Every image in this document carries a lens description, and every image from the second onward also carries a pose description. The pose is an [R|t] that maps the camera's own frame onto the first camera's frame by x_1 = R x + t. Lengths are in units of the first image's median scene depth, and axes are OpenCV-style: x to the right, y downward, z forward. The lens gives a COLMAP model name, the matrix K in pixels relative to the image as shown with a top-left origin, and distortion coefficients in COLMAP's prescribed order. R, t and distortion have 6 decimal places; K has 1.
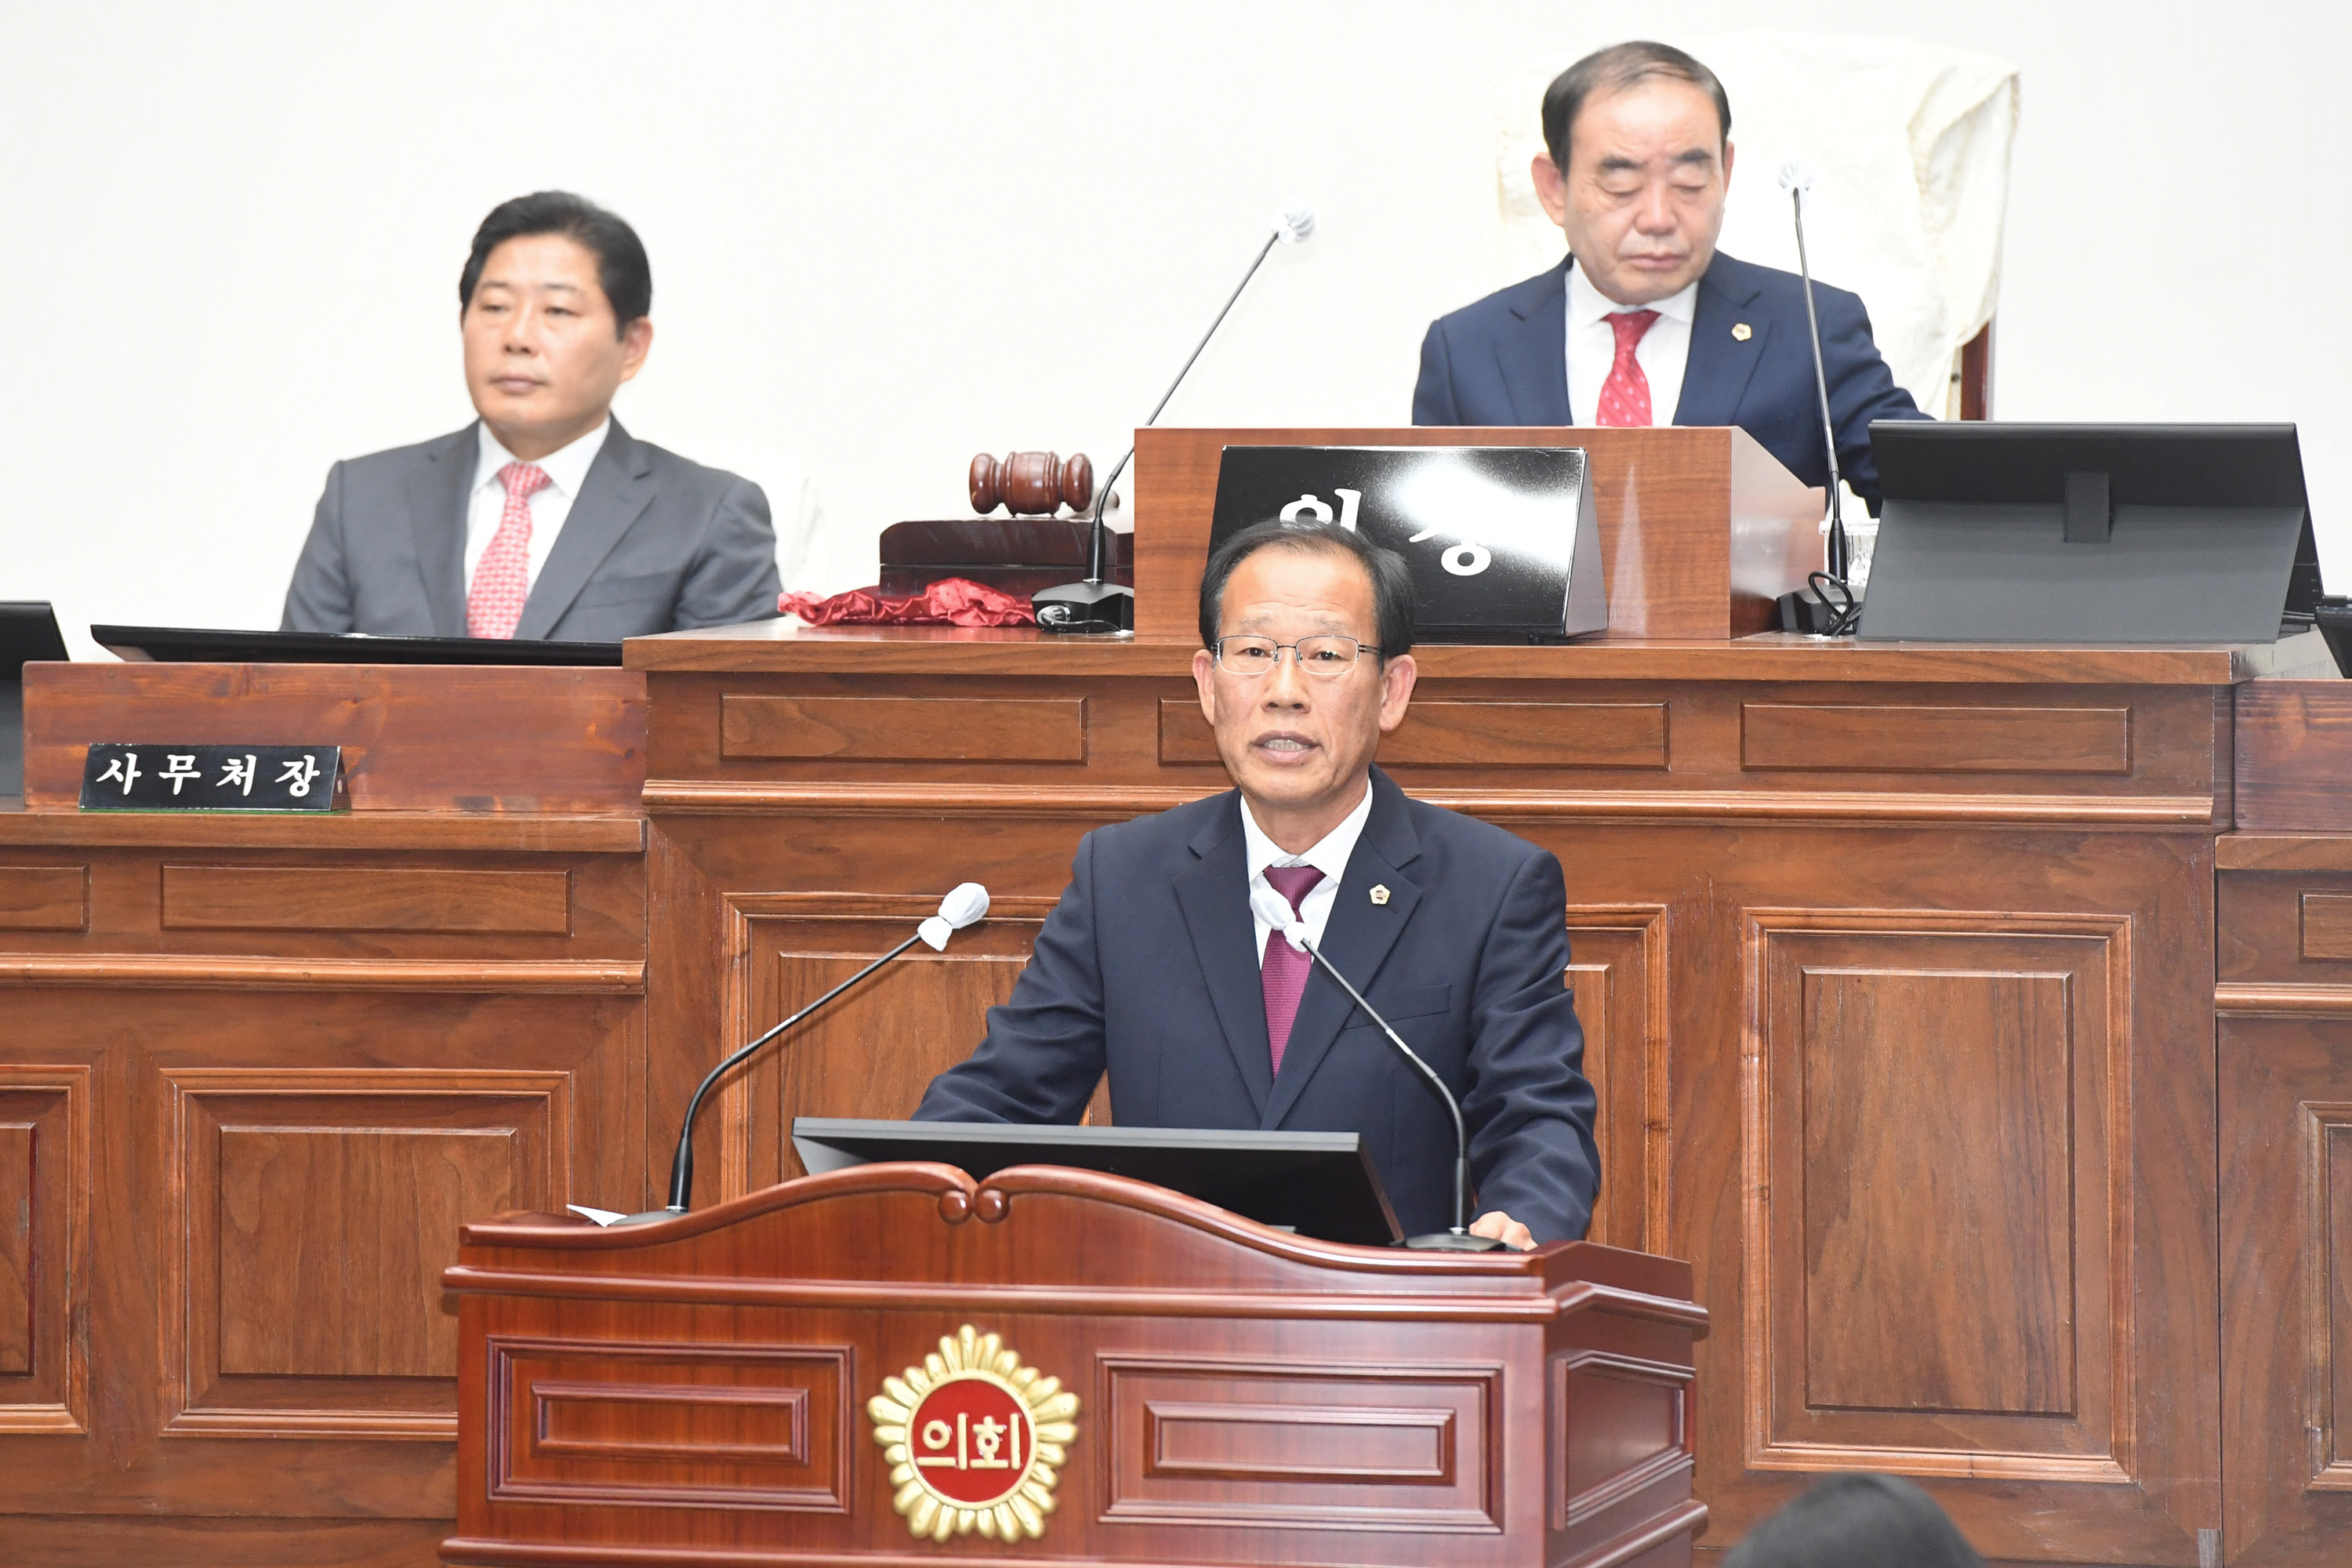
lens RADIAL K [[14199.4, 0, 1033.7], [0, 14199.4, 718.0], [0, 0, 1]] dist [2.261751, 0.000000]
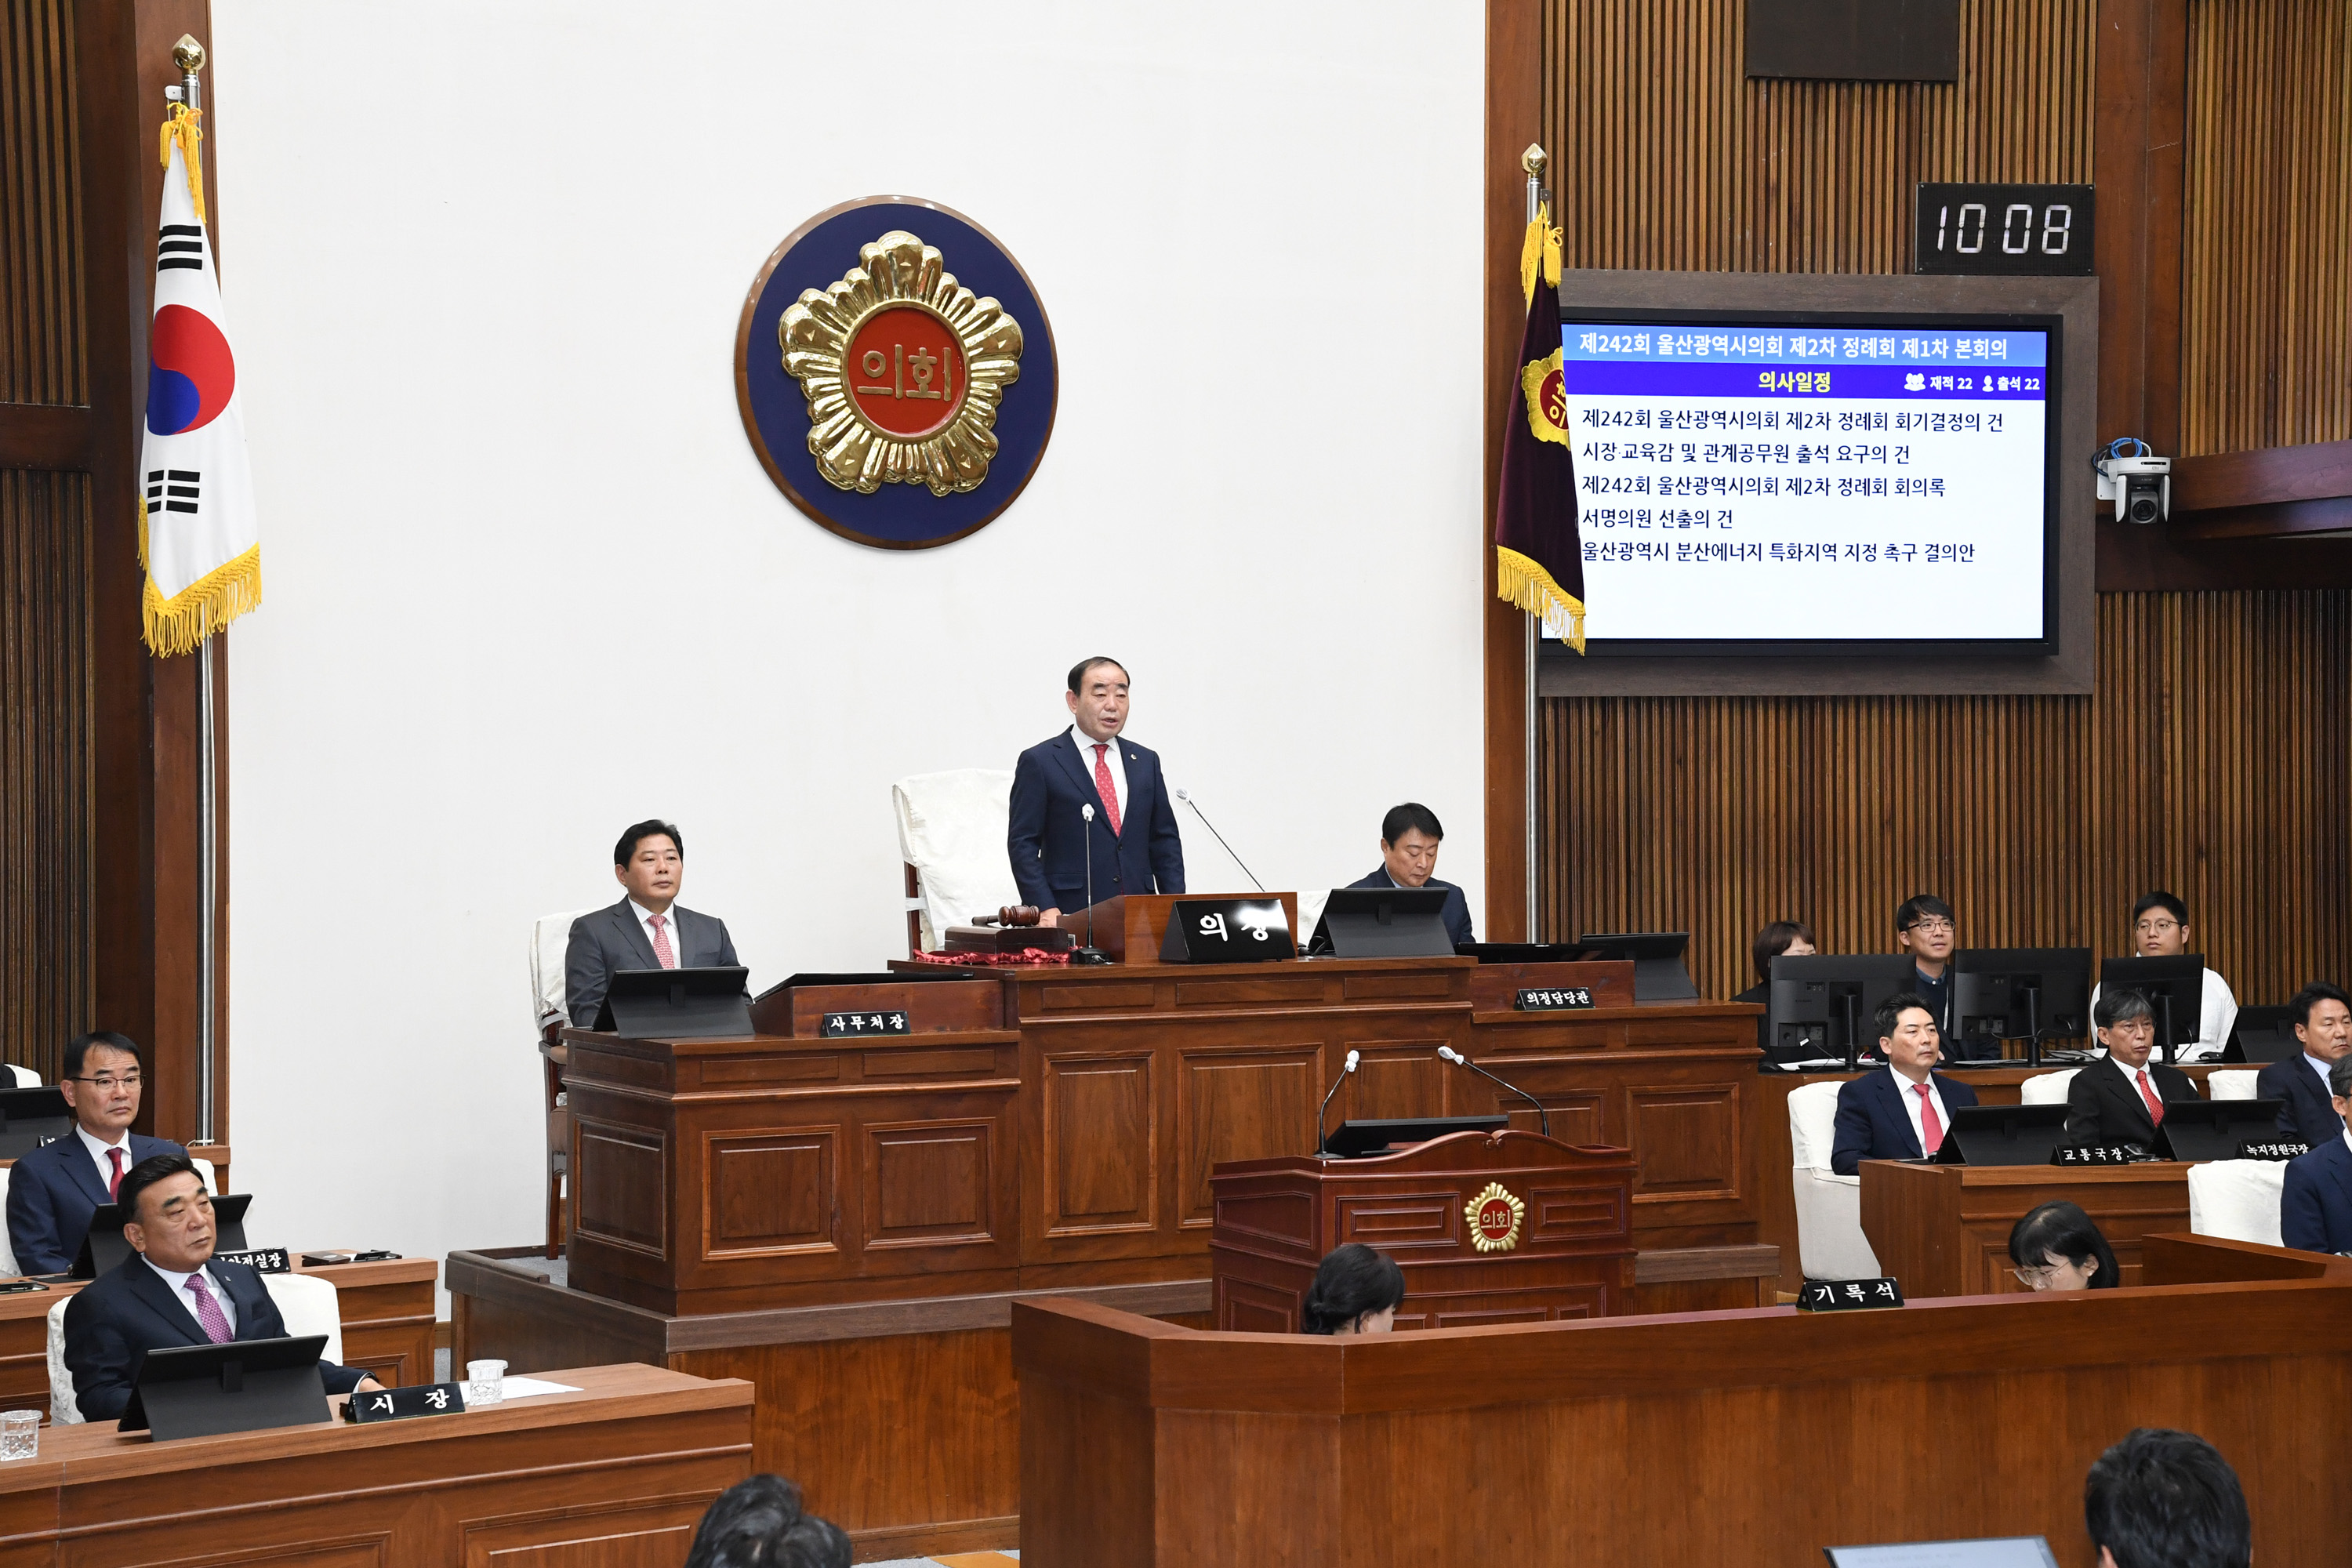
lens RADIAL K [[4576.6, 0, 1170.5], [0, 4576.6, 784.5], [0, 0, 1]] dist [0.503931, 0.000000]
pose [[0.748321, -0.008047, 0.663288, -0.642687], [0.035280, 0.998994, -0.027683, -0.016767], [-0.662398, 0.044117, 0.747852, 0.256969]]
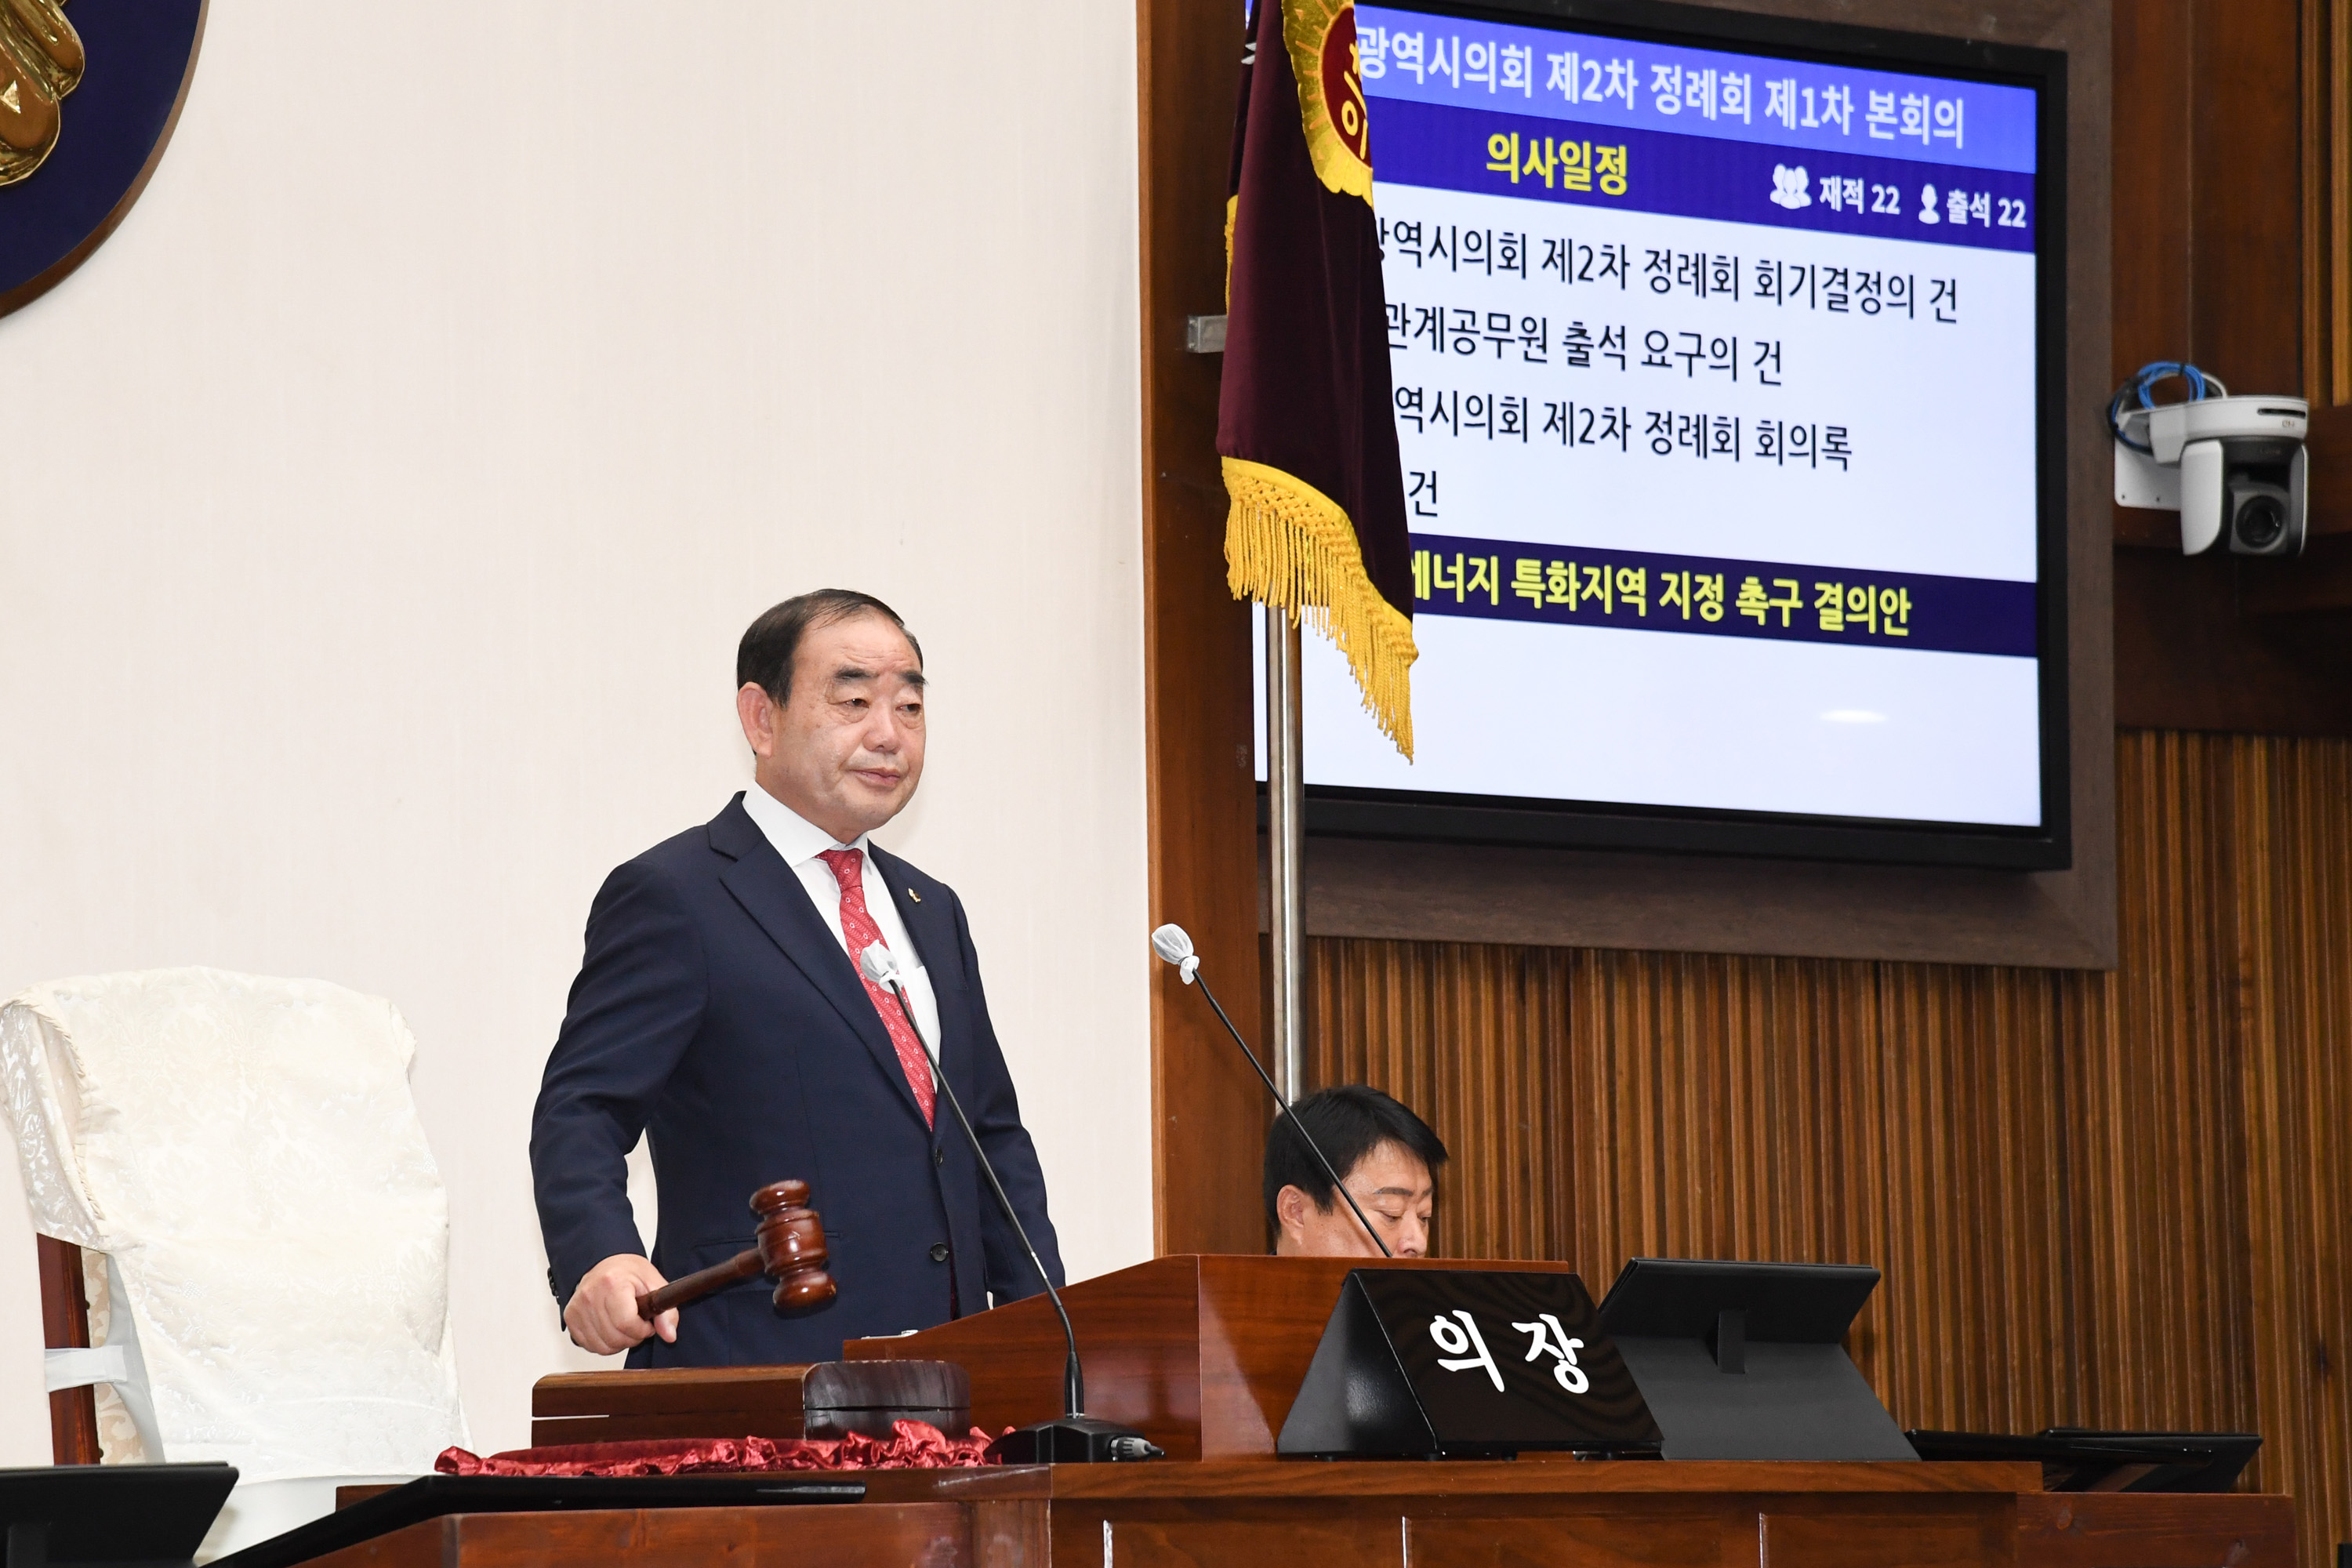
lens RADIAL K [[8646.8, 0, 1098.9], [0, 8646.8, 842.2], [0, 0, 1]] dist [1.310964, 0.000000]
pose [[0.443109, 0.061898, 0.894328, -0.546351], [0.054210, 0.993938, -0.095651, 0.008802], [-0.894827, 0.090866, 0.437067, 0.741377]]
